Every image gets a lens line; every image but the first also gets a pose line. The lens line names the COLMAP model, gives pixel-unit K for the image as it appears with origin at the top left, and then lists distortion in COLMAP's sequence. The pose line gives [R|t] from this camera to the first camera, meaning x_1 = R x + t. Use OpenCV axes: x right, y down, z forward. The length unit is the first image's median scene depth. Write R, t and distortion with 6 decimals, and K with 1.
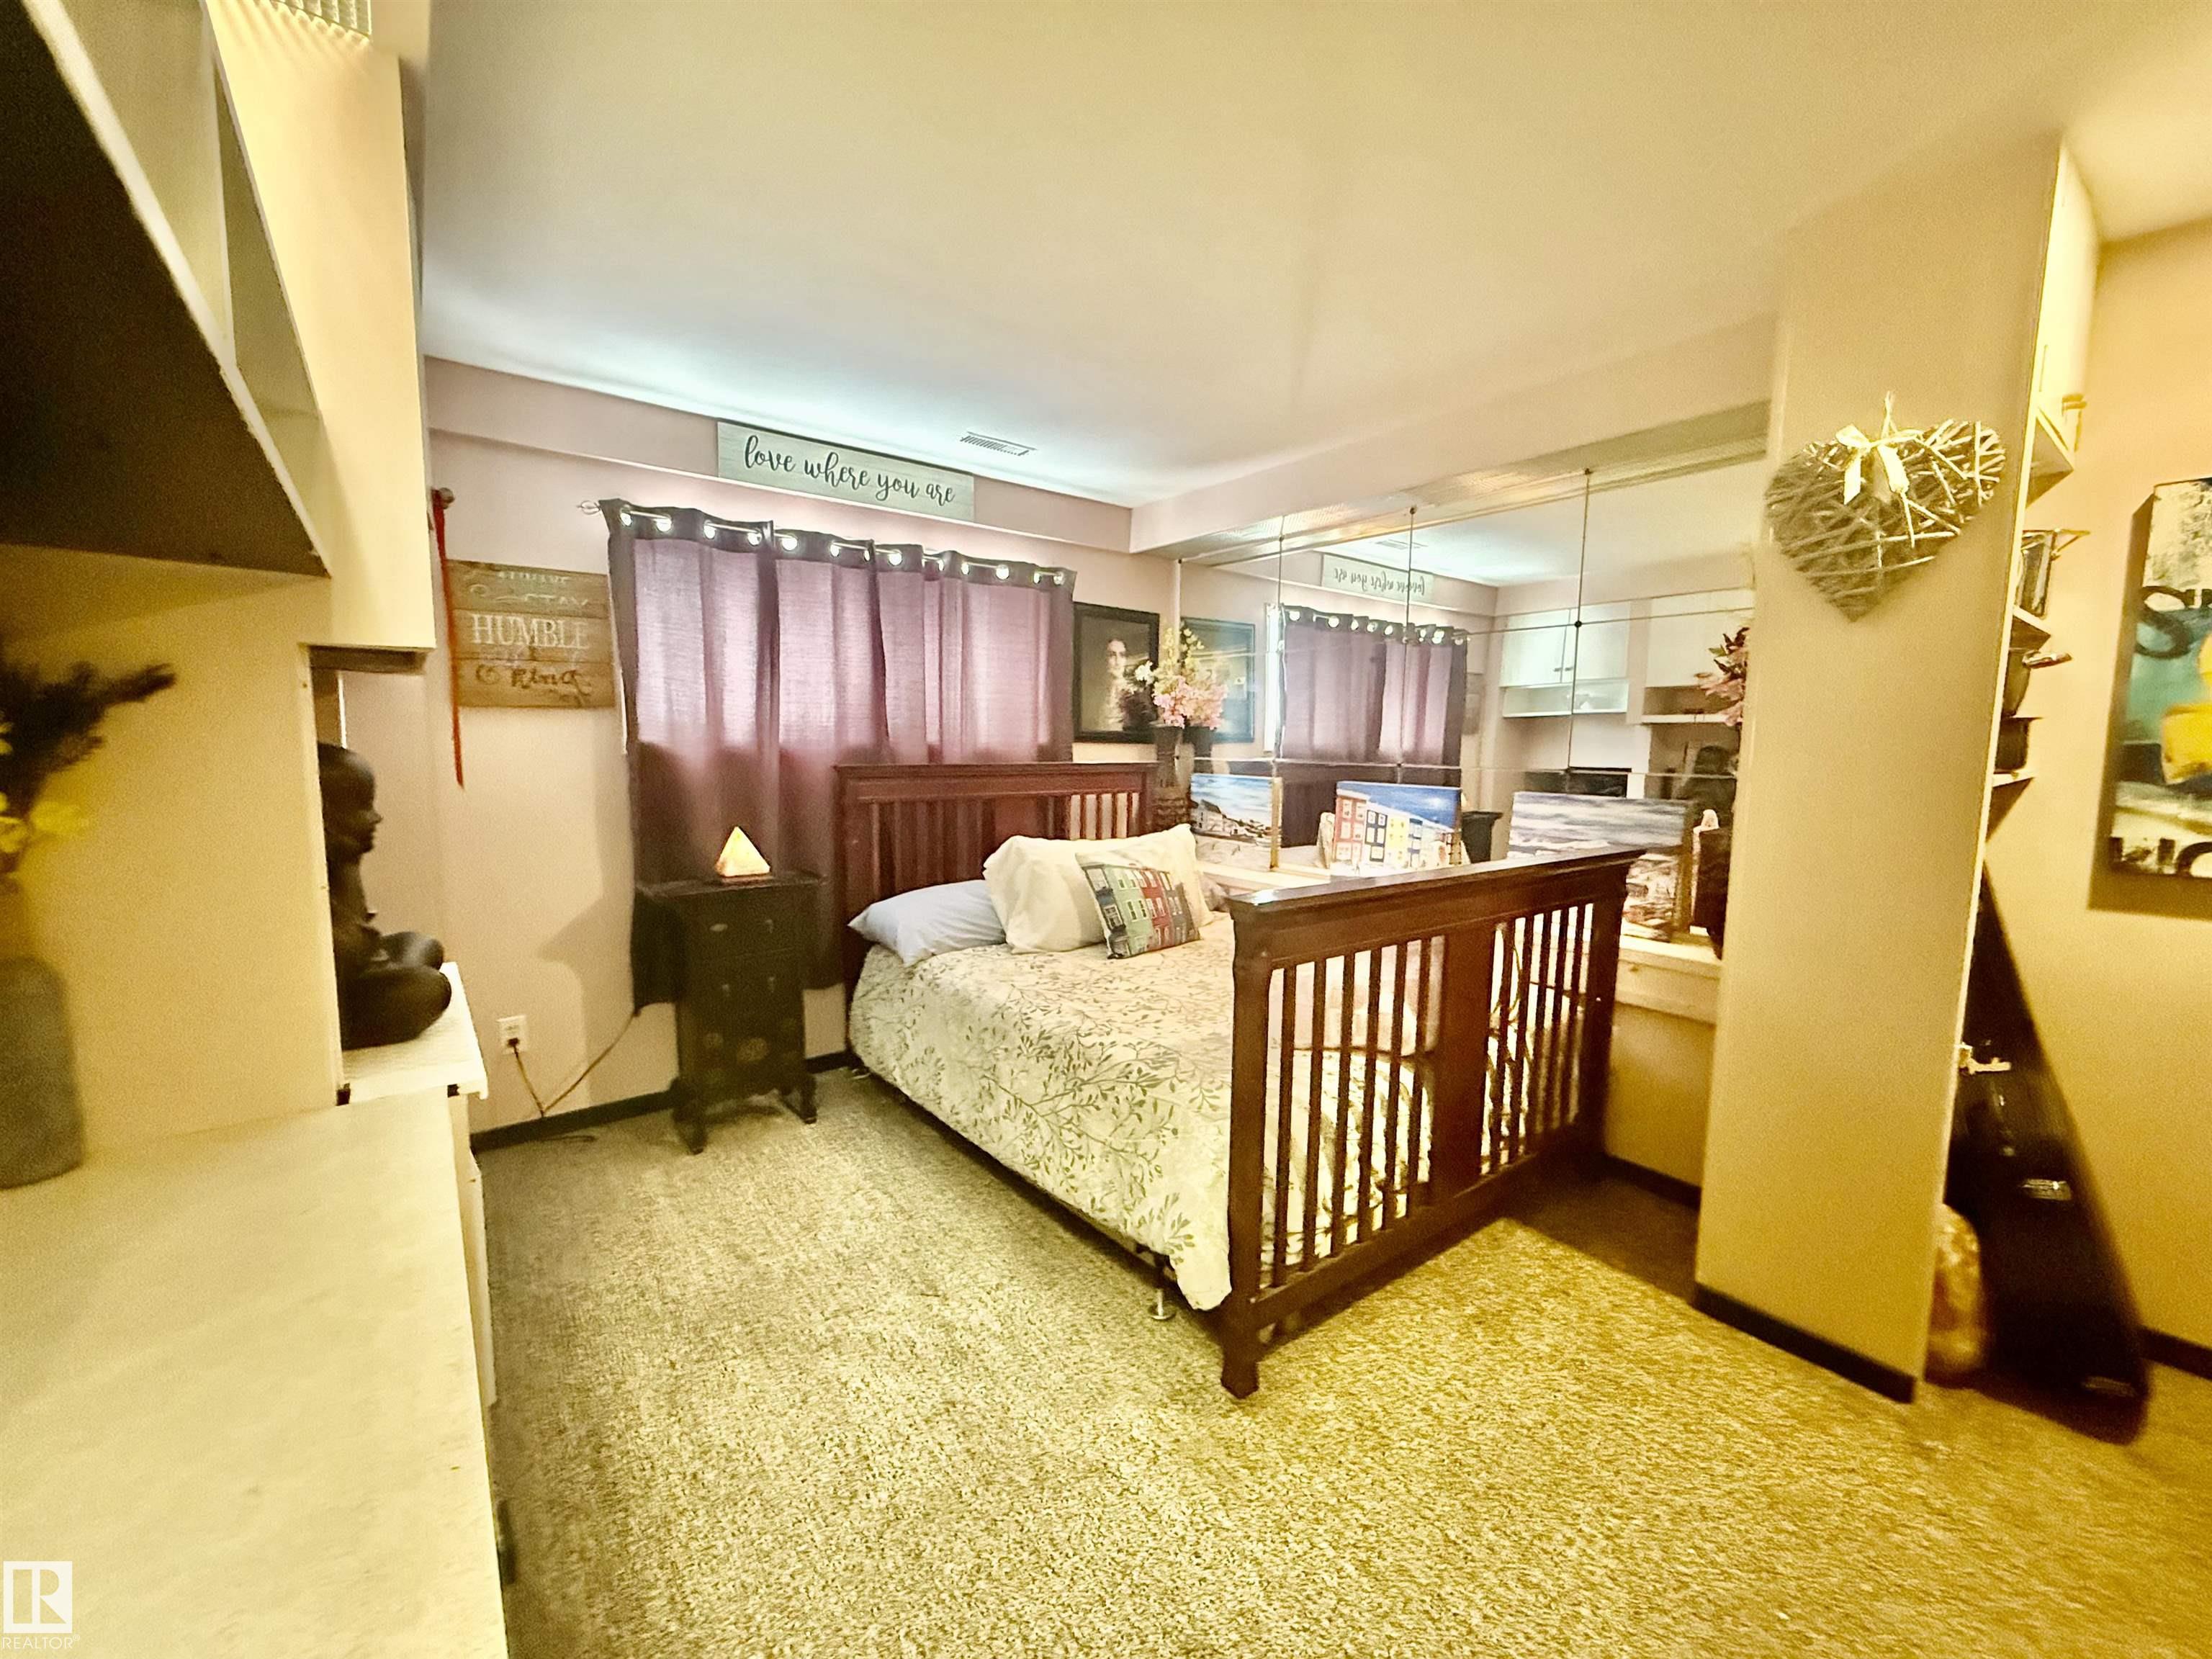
lens RADIAL K [[877.4, 0, 1099.9], [0, 877.4, 831.0], [0, 0, 1]] dist [-0.000212, 0.000004]
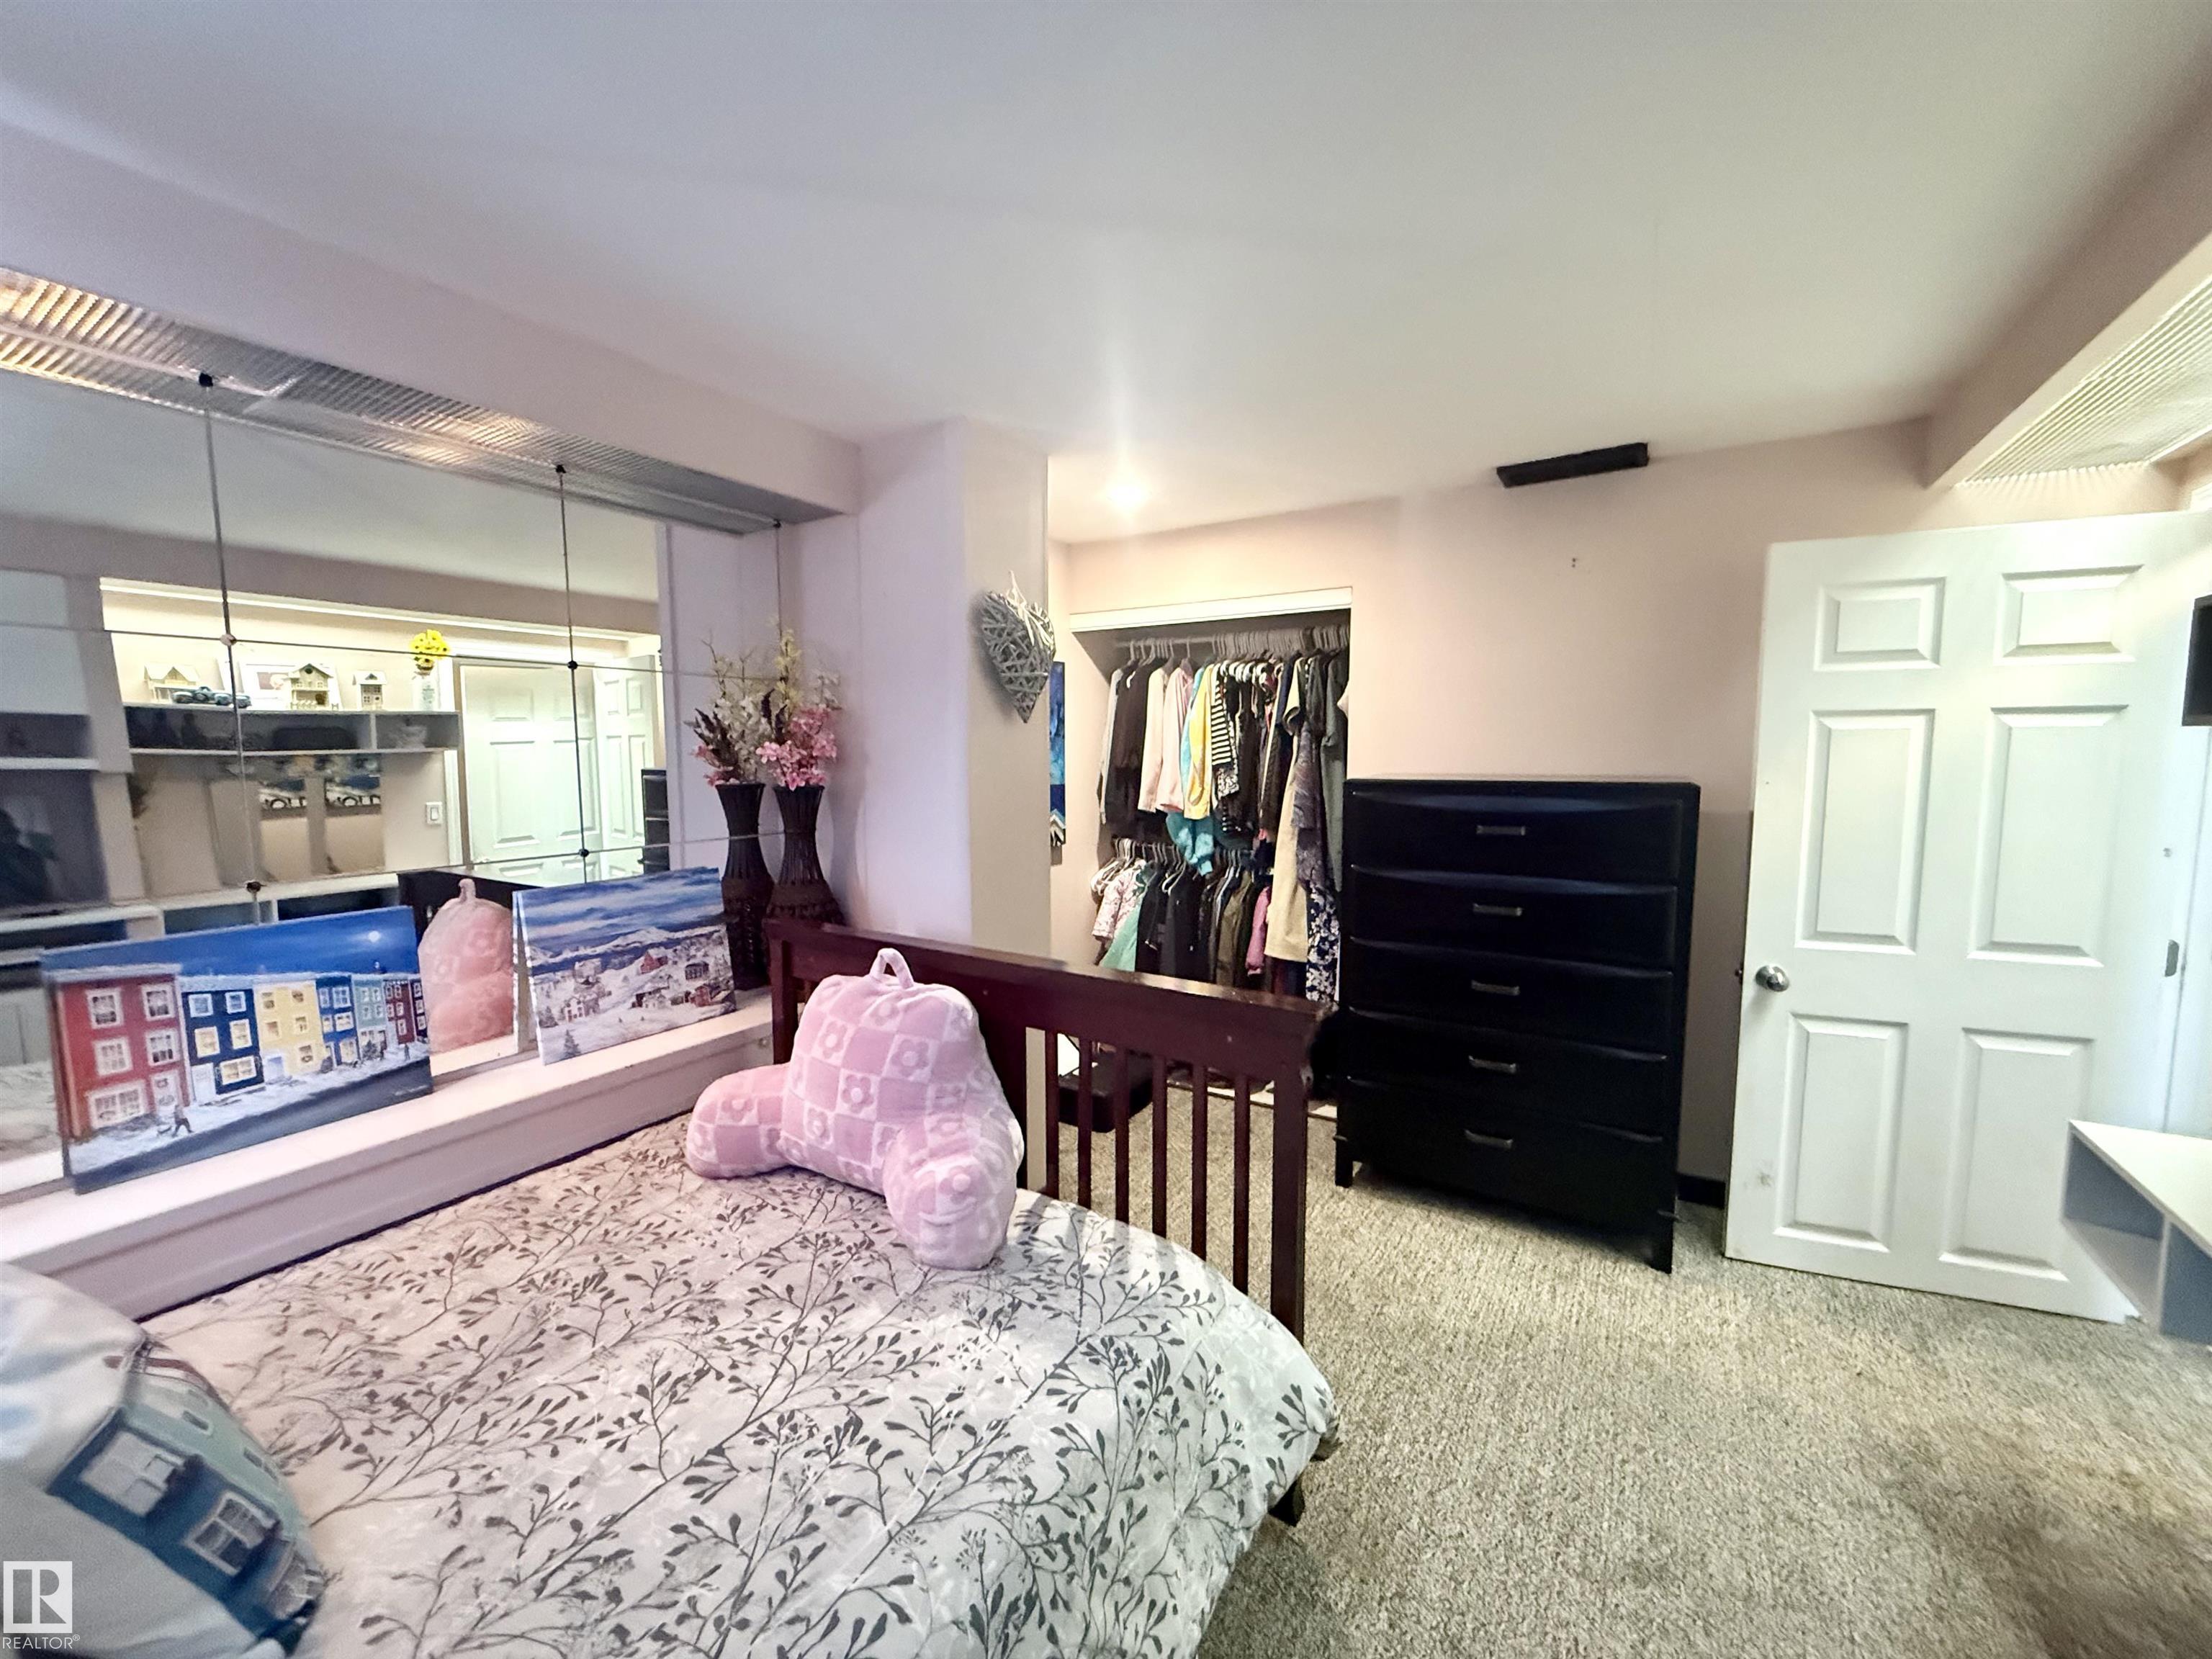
lens RADIAL K [[877.4, 0, 1103.3], [0, 877.4, 833.1], [0, 0, 1]] dist [-0.000212, 0.000004]
pose [[-0.345379, -0.096173, 0.933522, -0.340854], [0.105466, 0.984456, 0.140440, -0.143259], [-0.932518, 0.146960, -0.329868, 0.807736]]
